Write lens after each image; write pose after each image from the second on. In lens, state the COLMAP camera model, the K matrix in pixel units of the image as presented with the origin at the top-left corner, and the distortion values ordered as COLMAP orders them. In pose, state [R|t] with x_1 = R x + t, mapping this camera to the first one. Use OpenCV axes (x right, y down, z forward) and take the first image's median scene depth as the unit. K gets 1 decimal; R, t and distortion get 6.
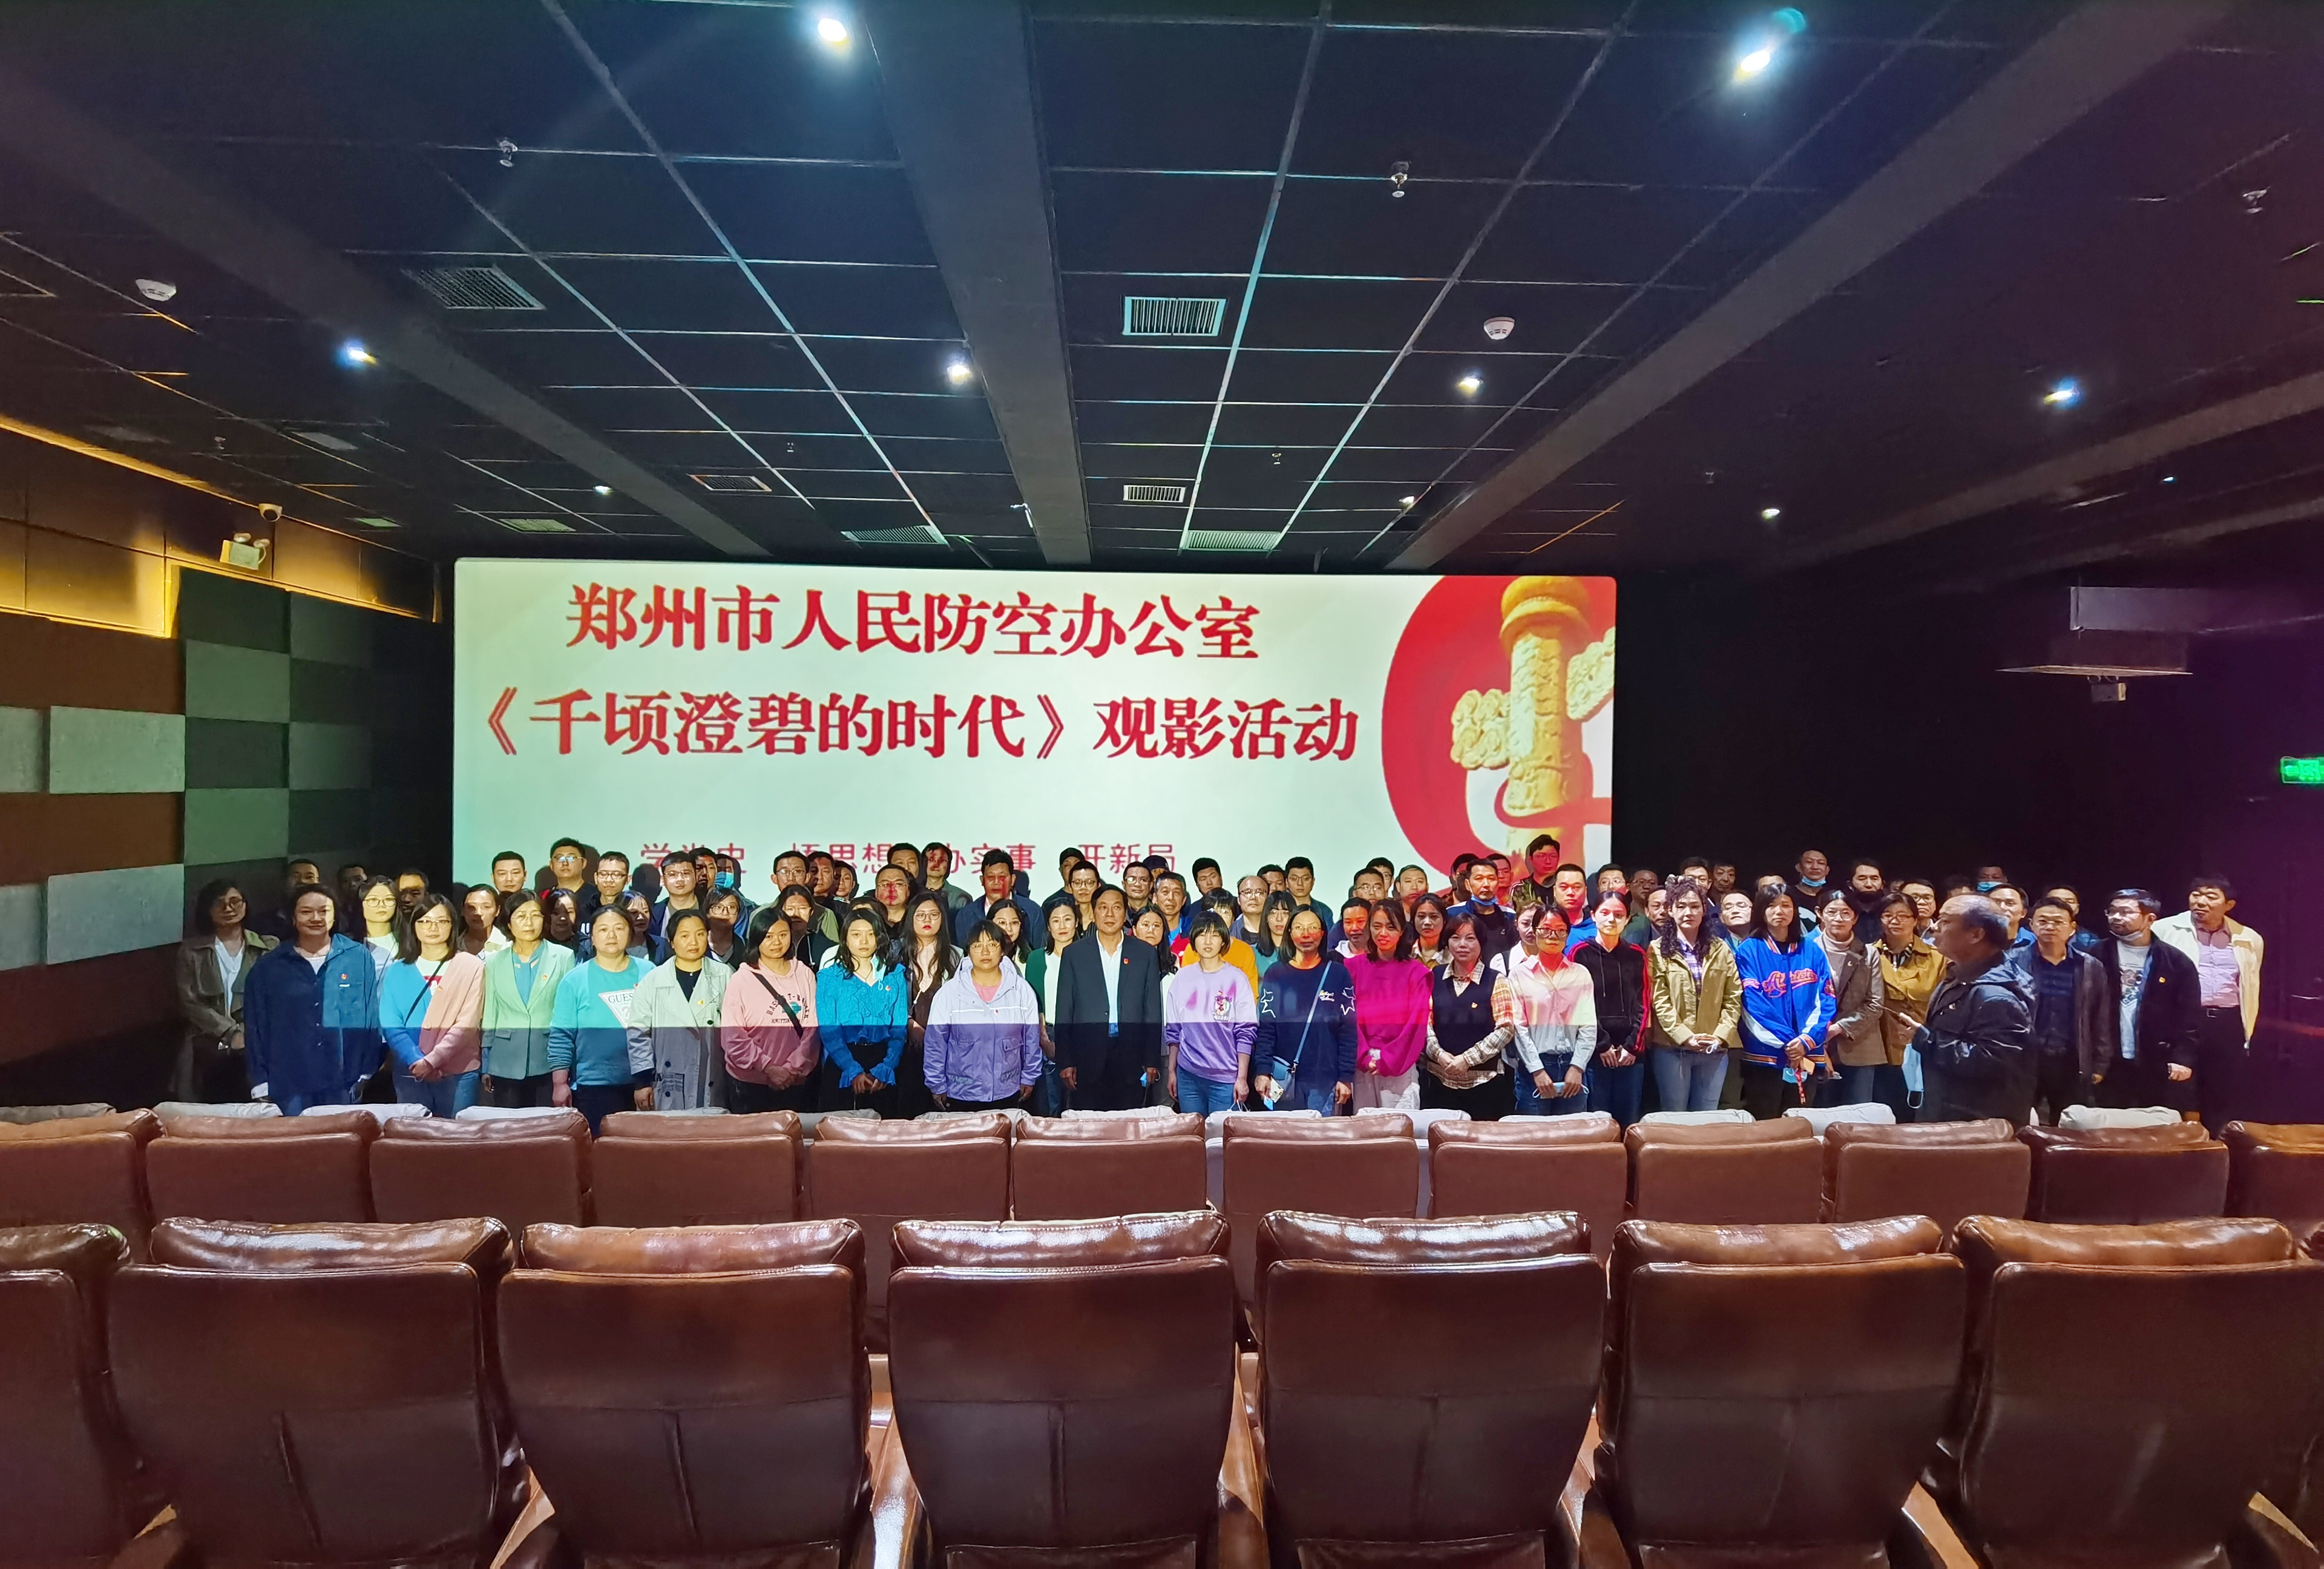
lens RADIAL K [[1178.4, 0, 1176.7], [0, 1178.4, 781.1], [0, 0, 1]] dist [-0.012237, 0.001978]
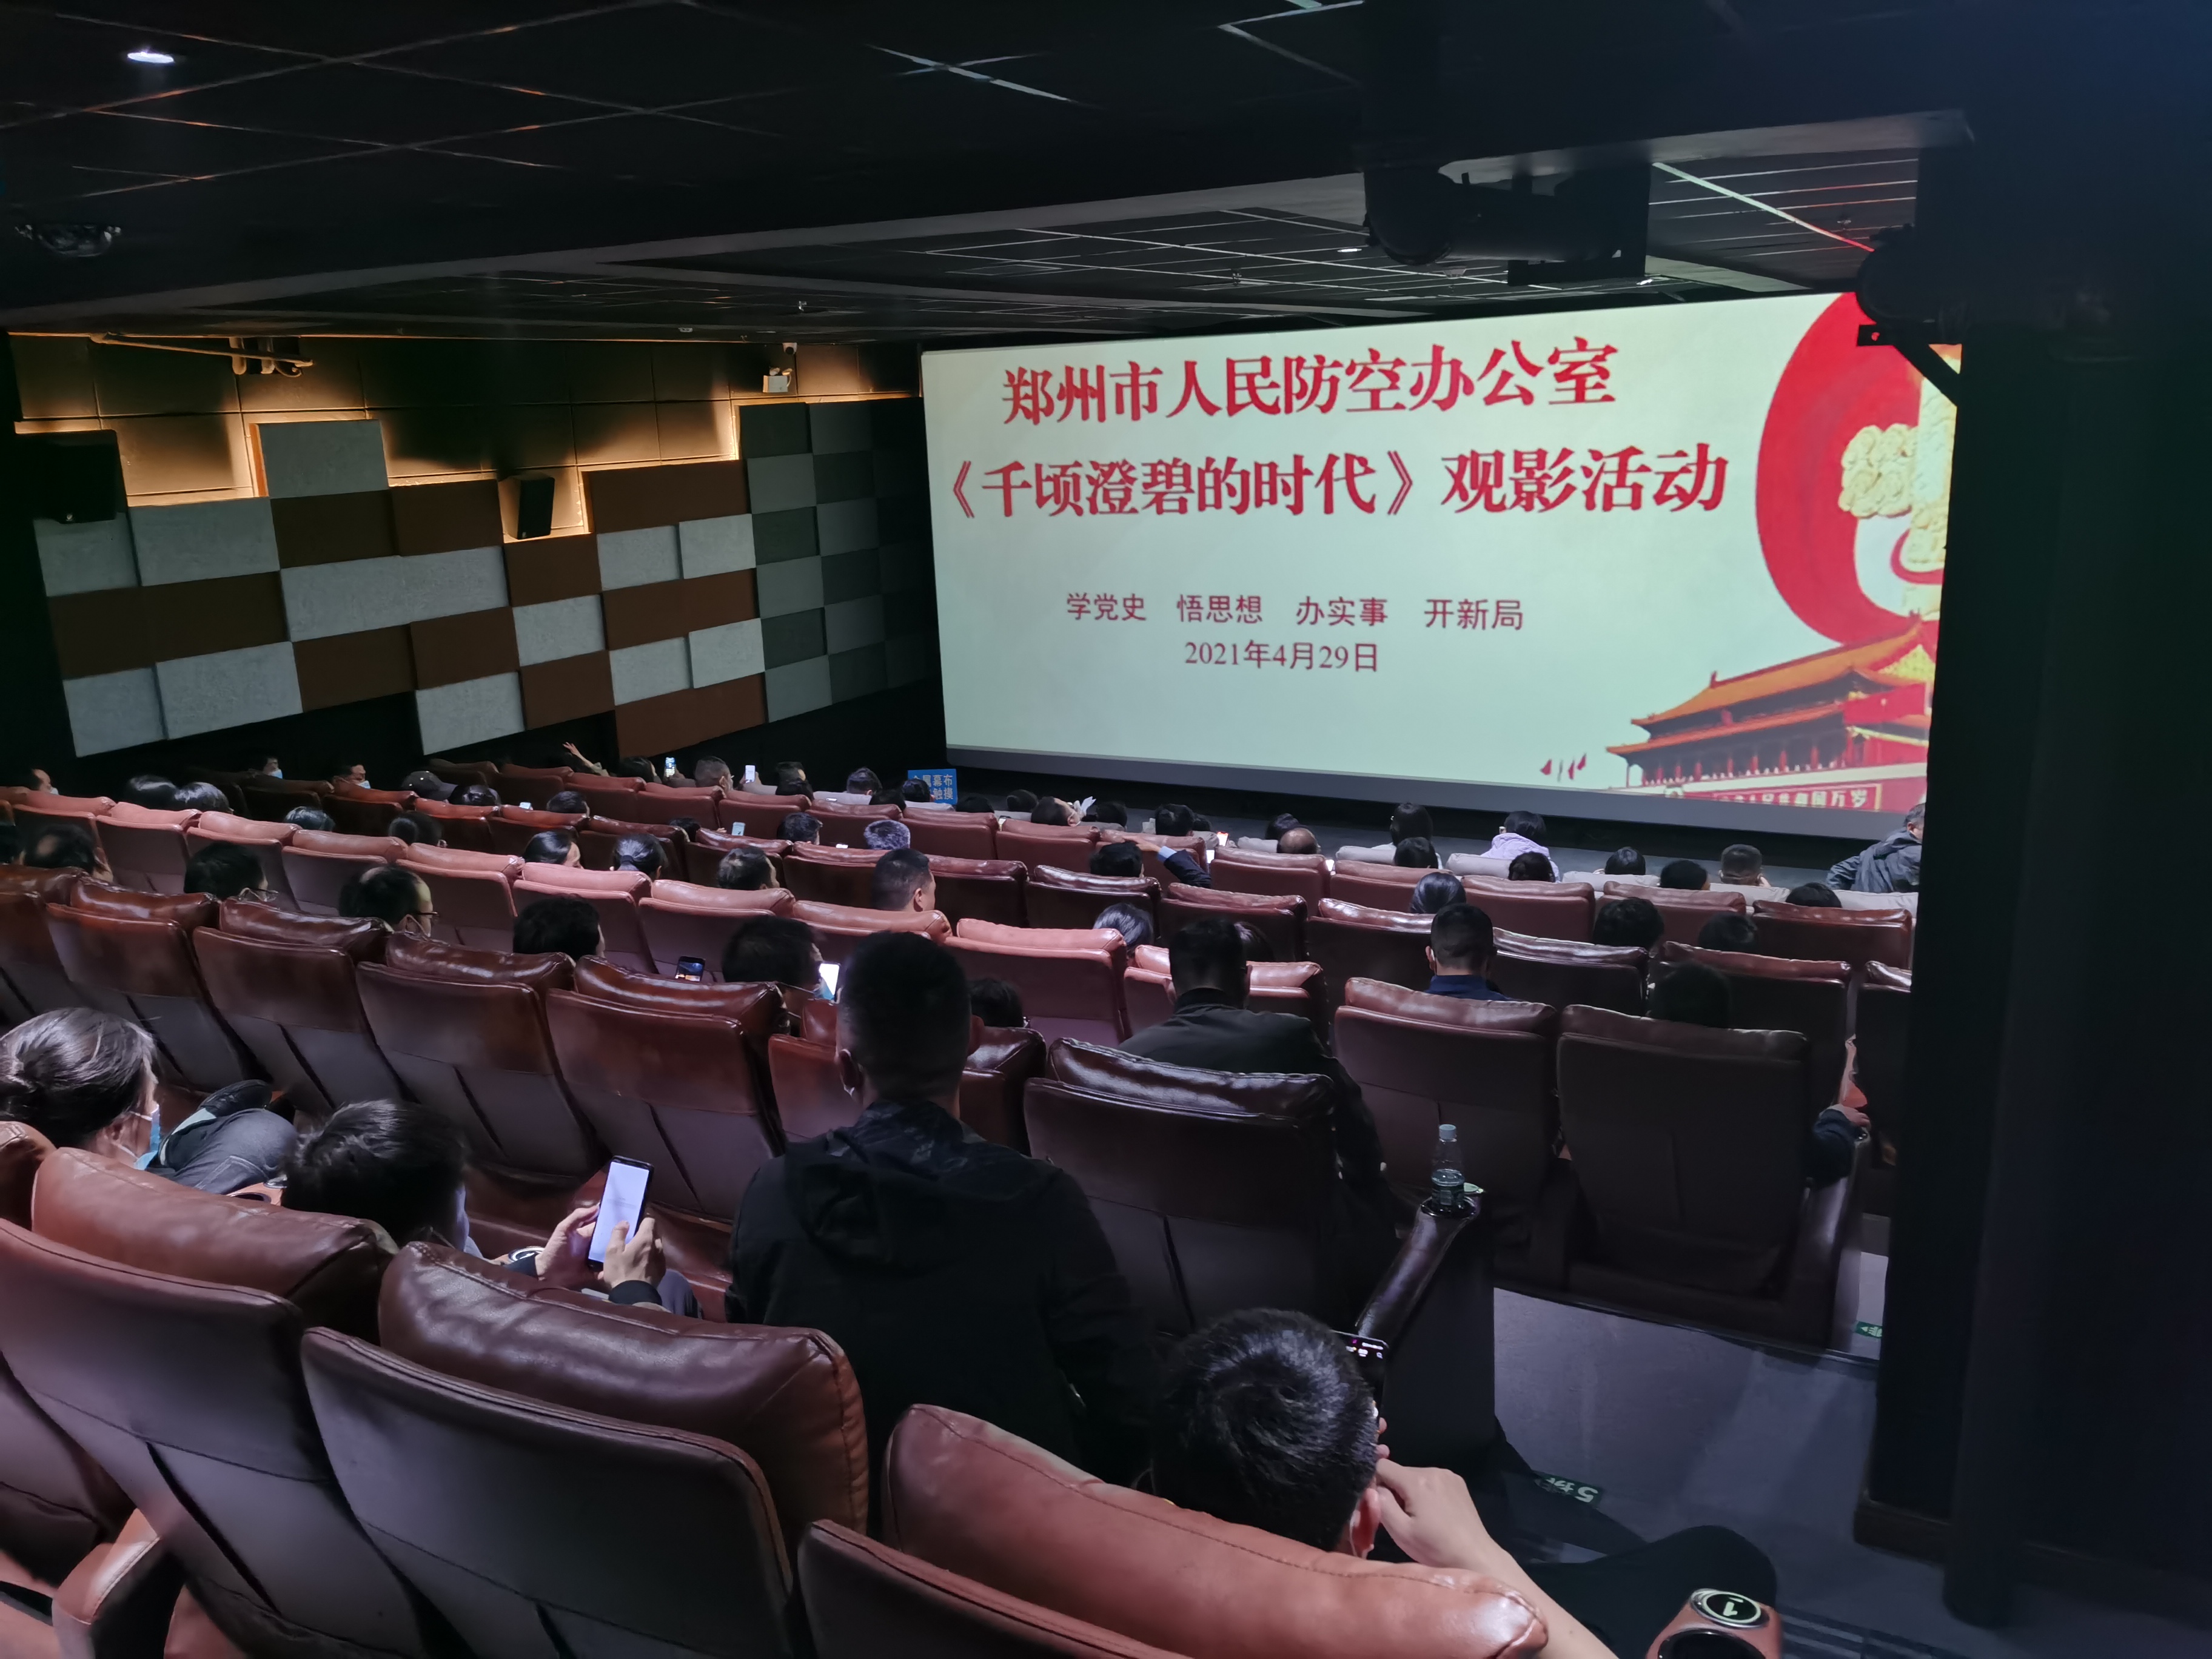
lens RADIAL K [[1726.7, 0, 1107.8], [0, 1726.7, 830.8], [0, 0, 1]] dist [0.000123, 0.006231]
pose [[0.838200, 0.093614, -0.537268, 0.520513], [0.047045, 0.969073, 0.242247, -0.130397], [0.543330, -0.228327, 0.807873, -0.422587]]
